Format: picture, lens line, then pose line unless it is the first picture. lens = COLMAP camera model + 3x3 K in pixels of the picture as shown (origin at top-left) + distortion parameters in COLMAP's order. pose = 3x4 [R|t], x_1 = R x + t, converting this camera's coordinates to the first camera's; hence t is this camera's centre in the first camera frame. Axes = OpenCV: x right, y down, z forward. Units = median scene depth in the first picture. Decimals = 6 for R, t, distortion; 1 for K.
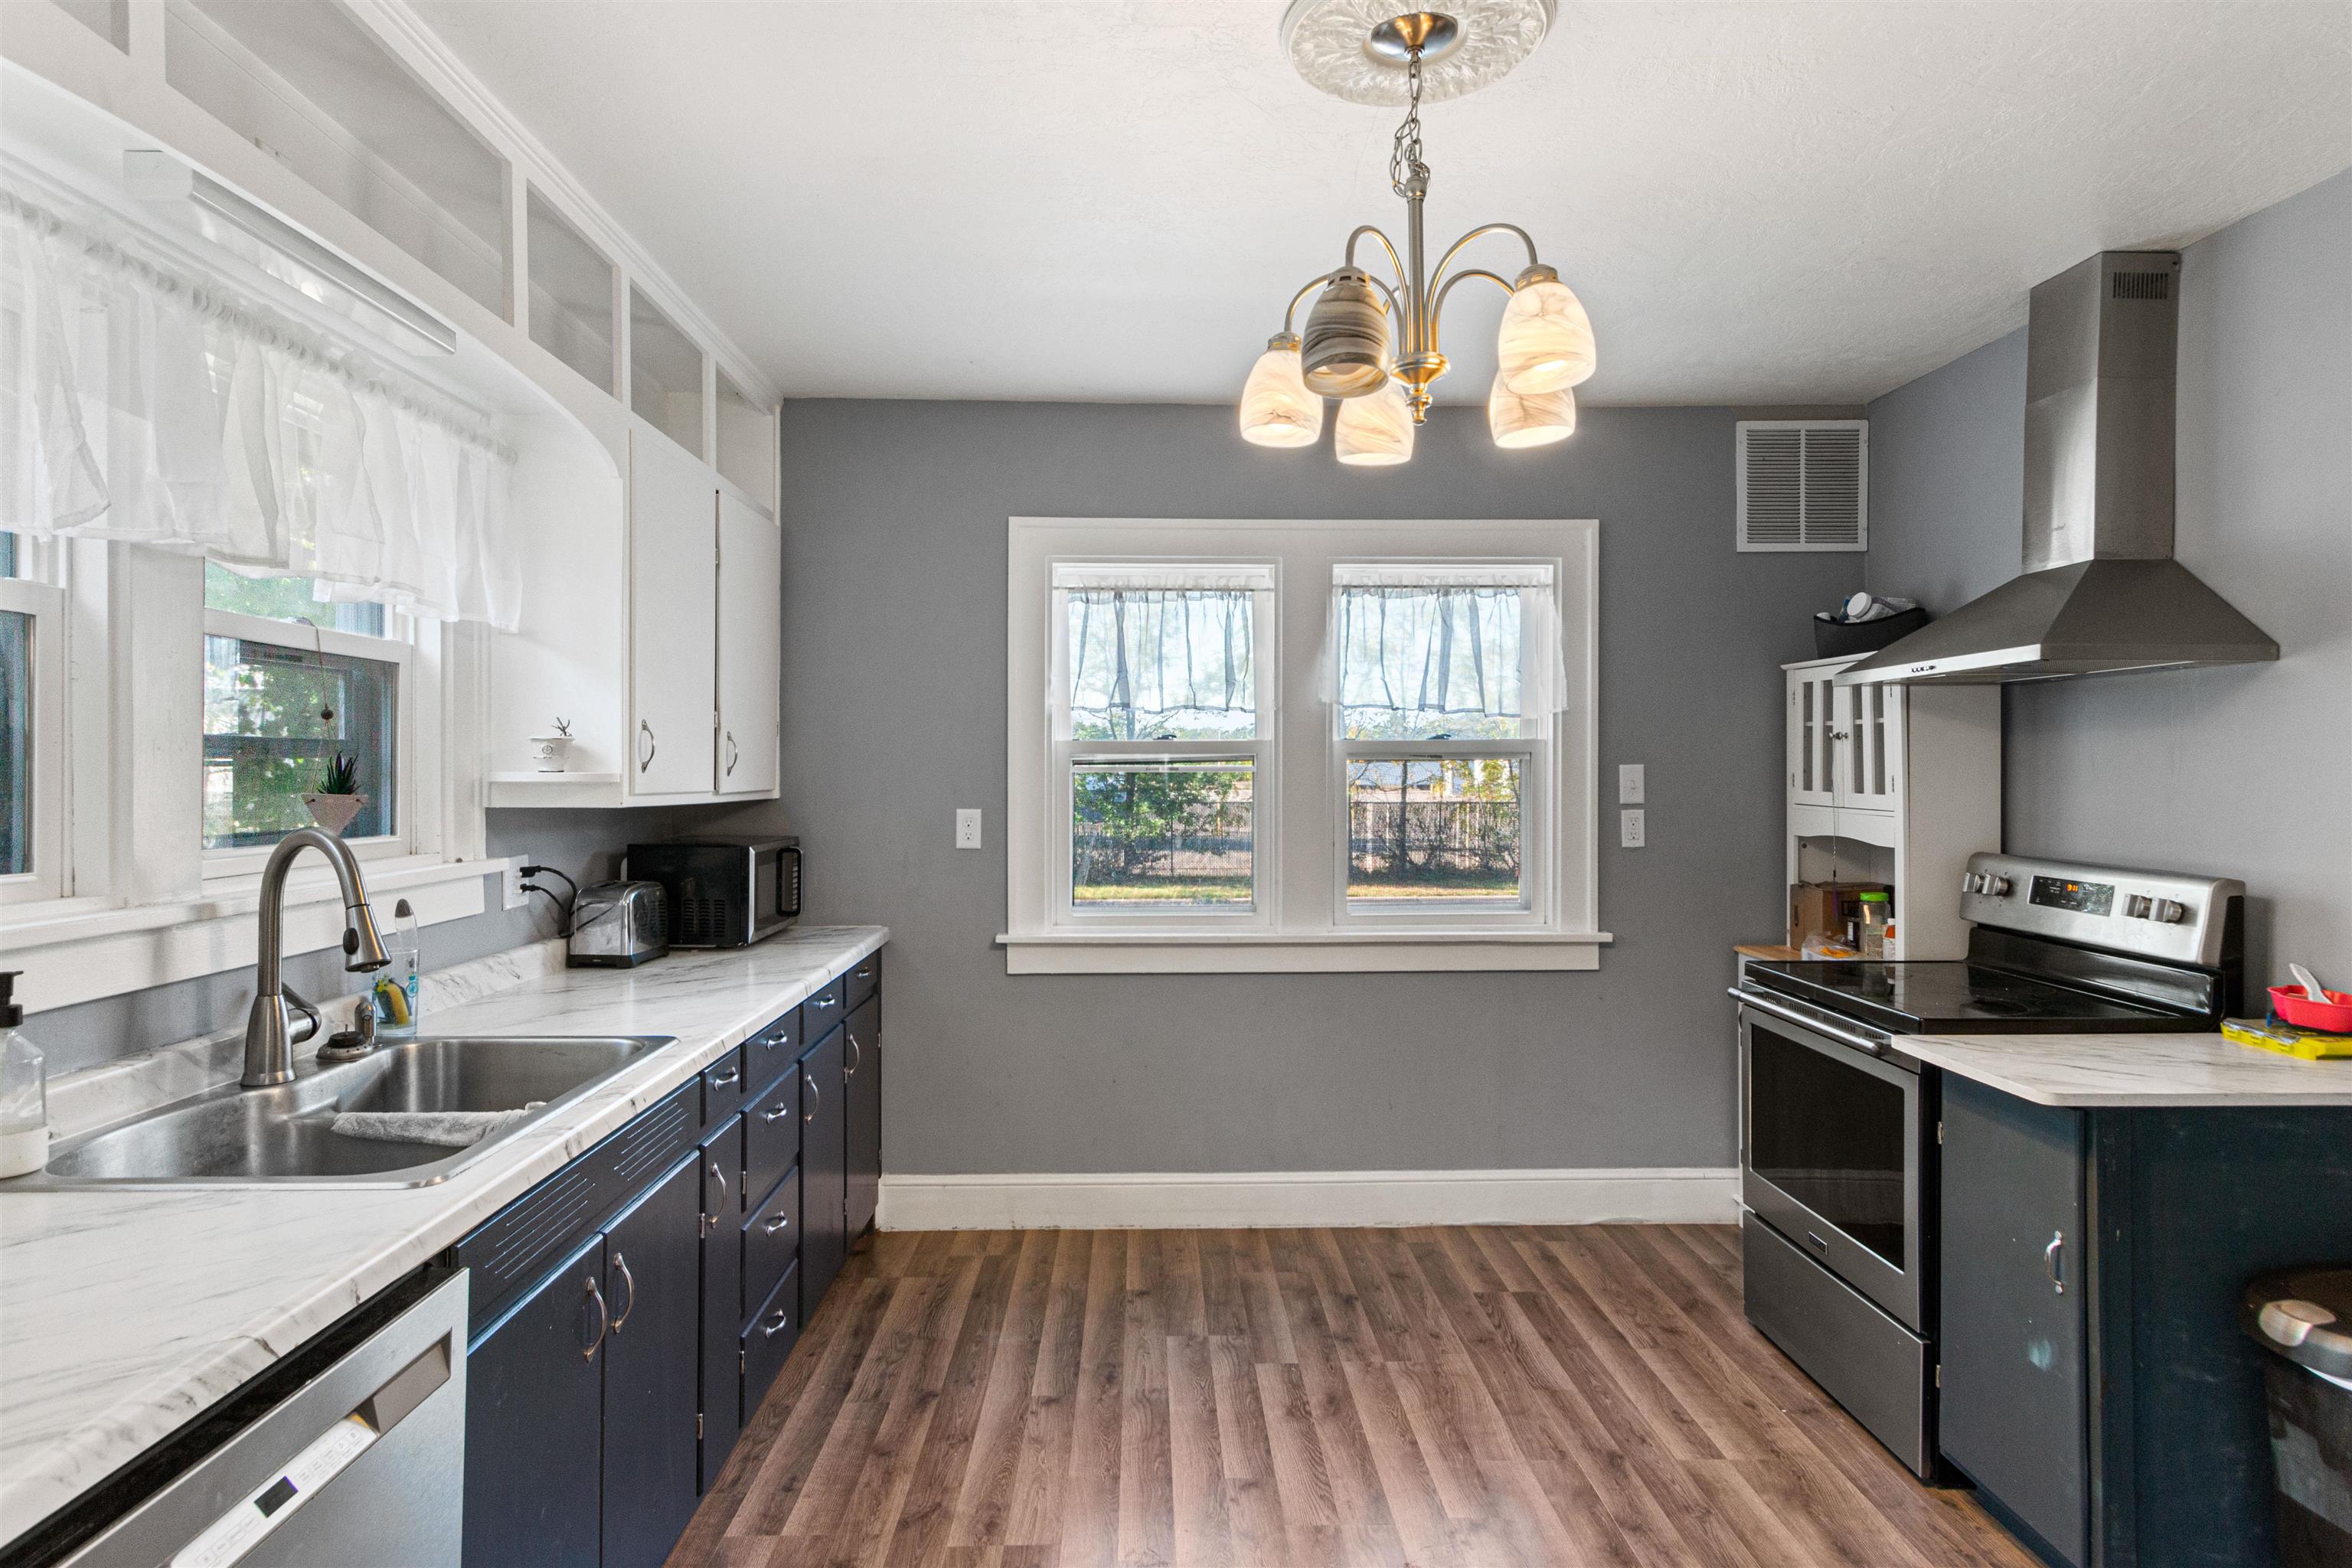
lens RADIAL K [[1386.6, 0, 1180.4], [0, 1386.6, 767.1], [0, 0, 1]] dist [0.031283, 0.002026]
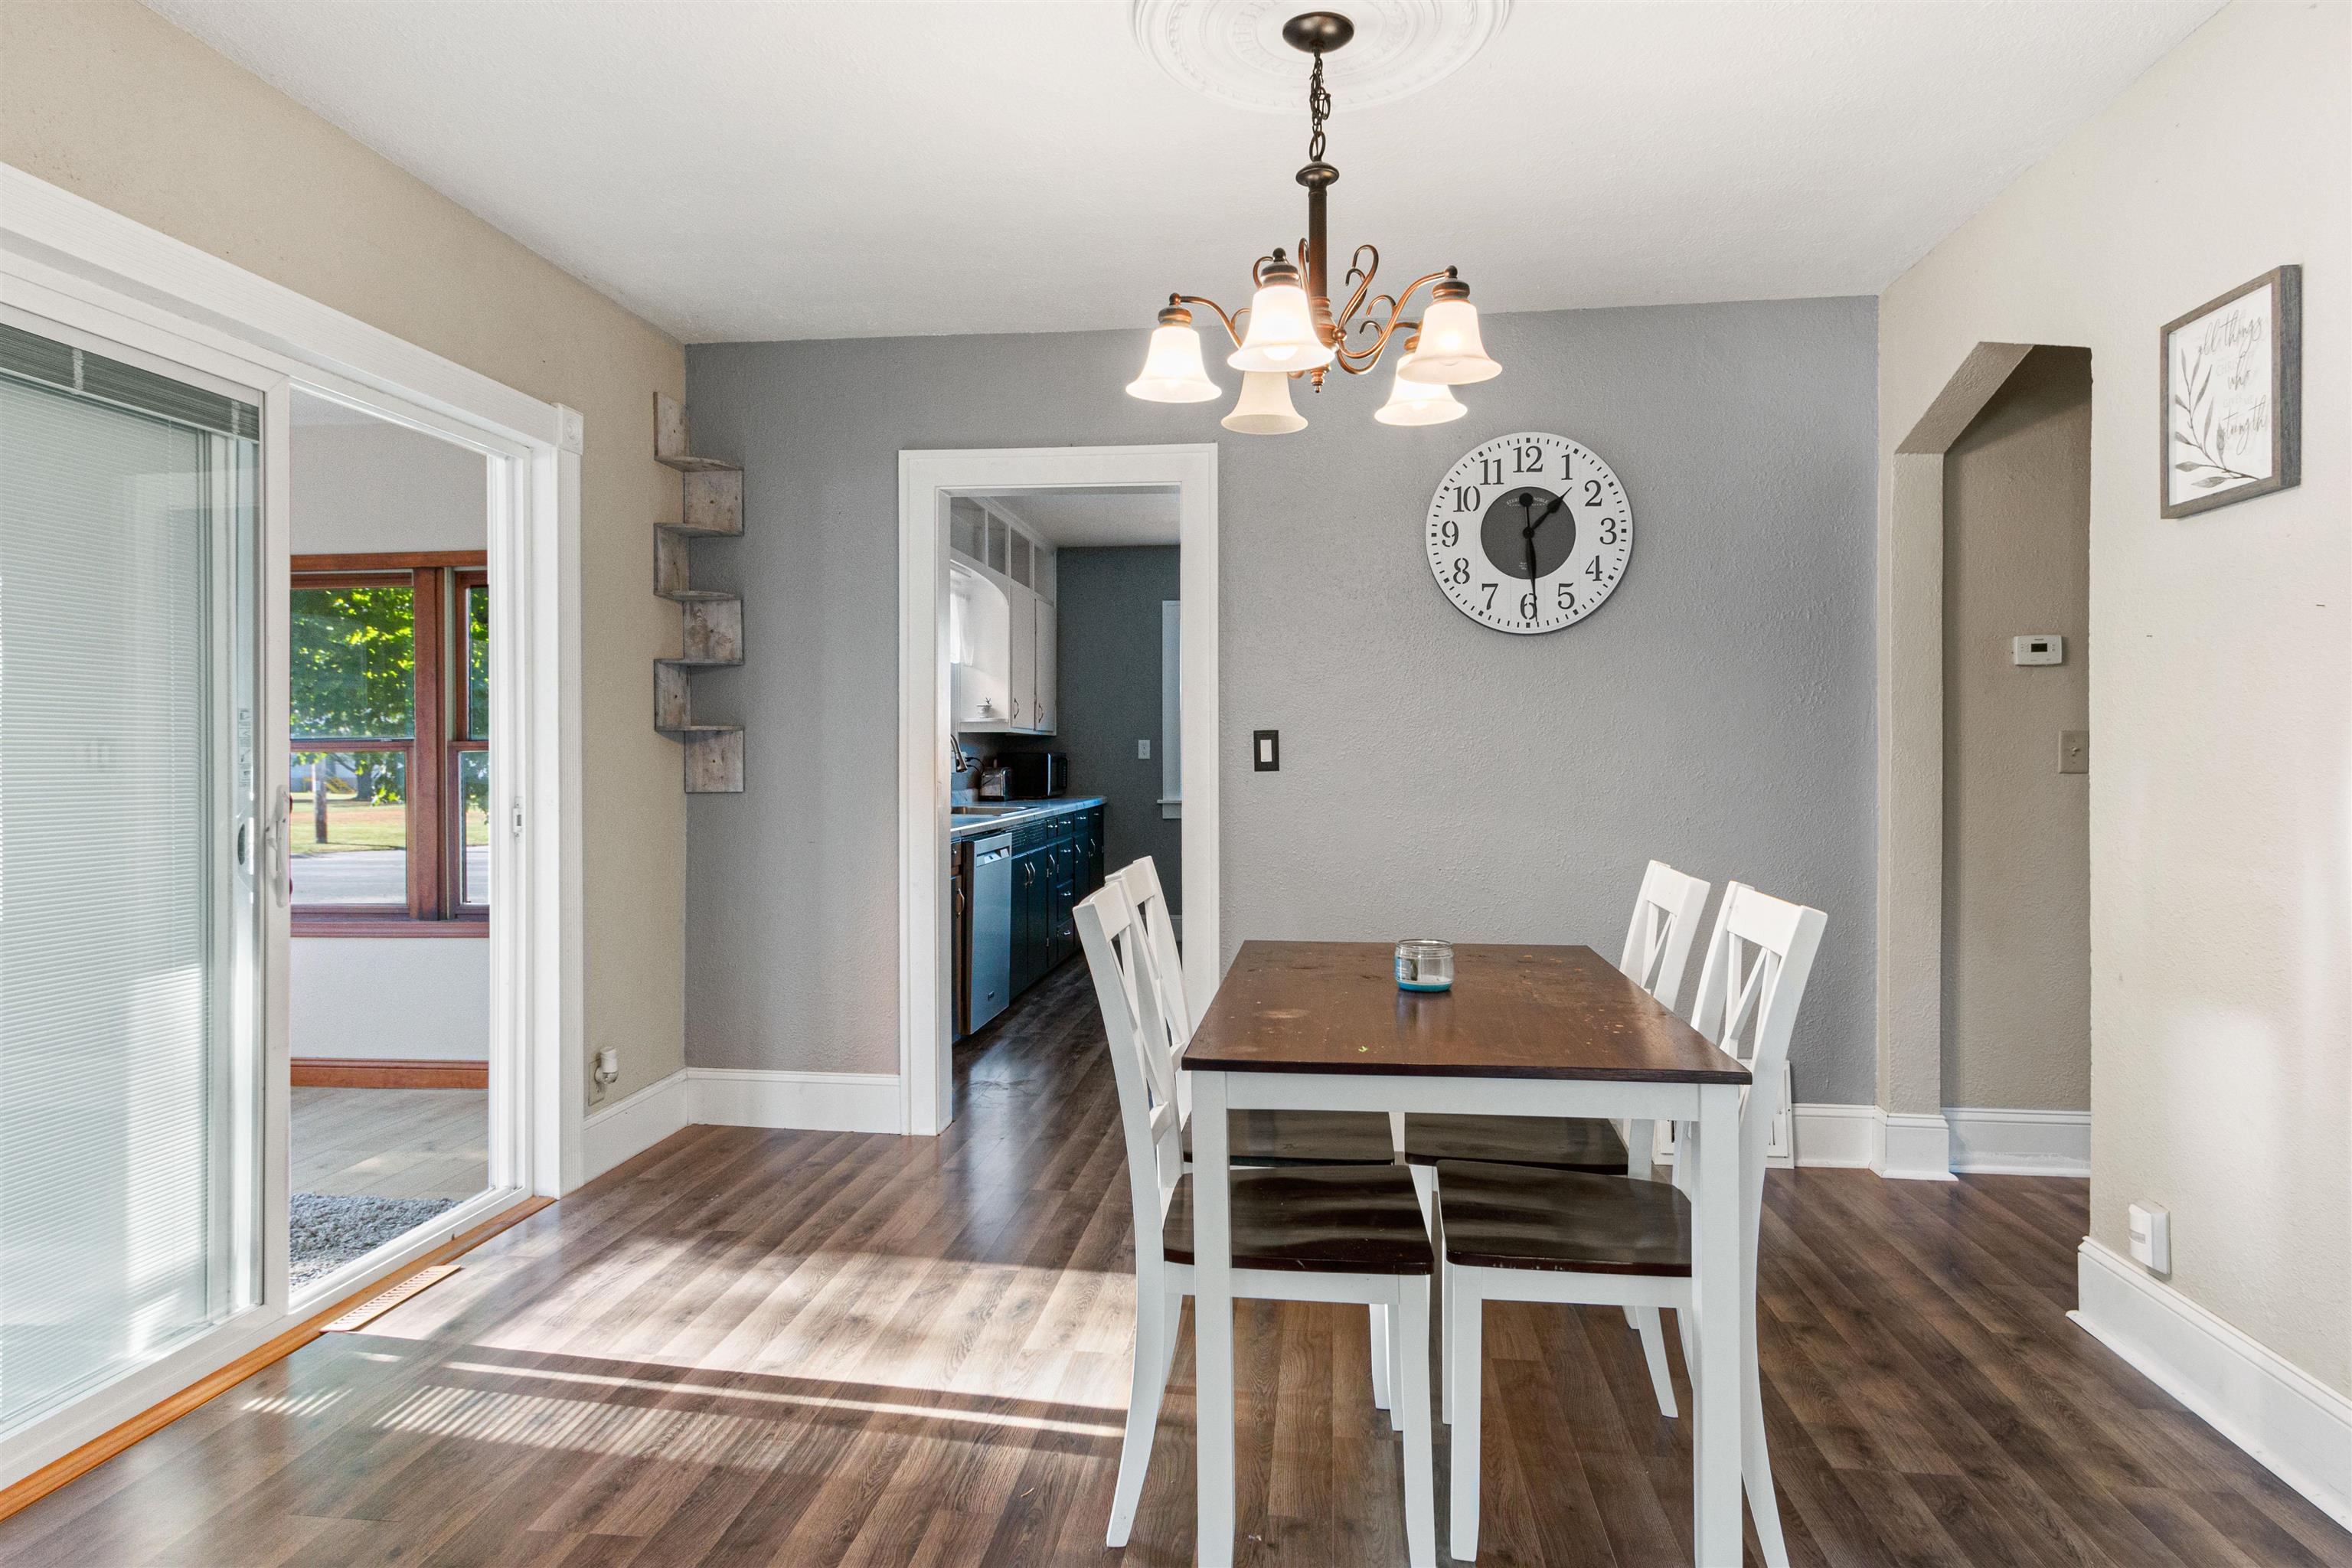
lens RADIAL K [[1386.6, 0, 1180.4], [0, 1386.6, 767.1], [0, 0, 1]] dist [0.031283, 0.002026]
pose [[0.989683, -0.000868, -0.143270, 0.245658], [0.002153, 0.999959, 0.008810, 0.062109], [0.143257, -0.009027, 0.989644, -1.289058]]
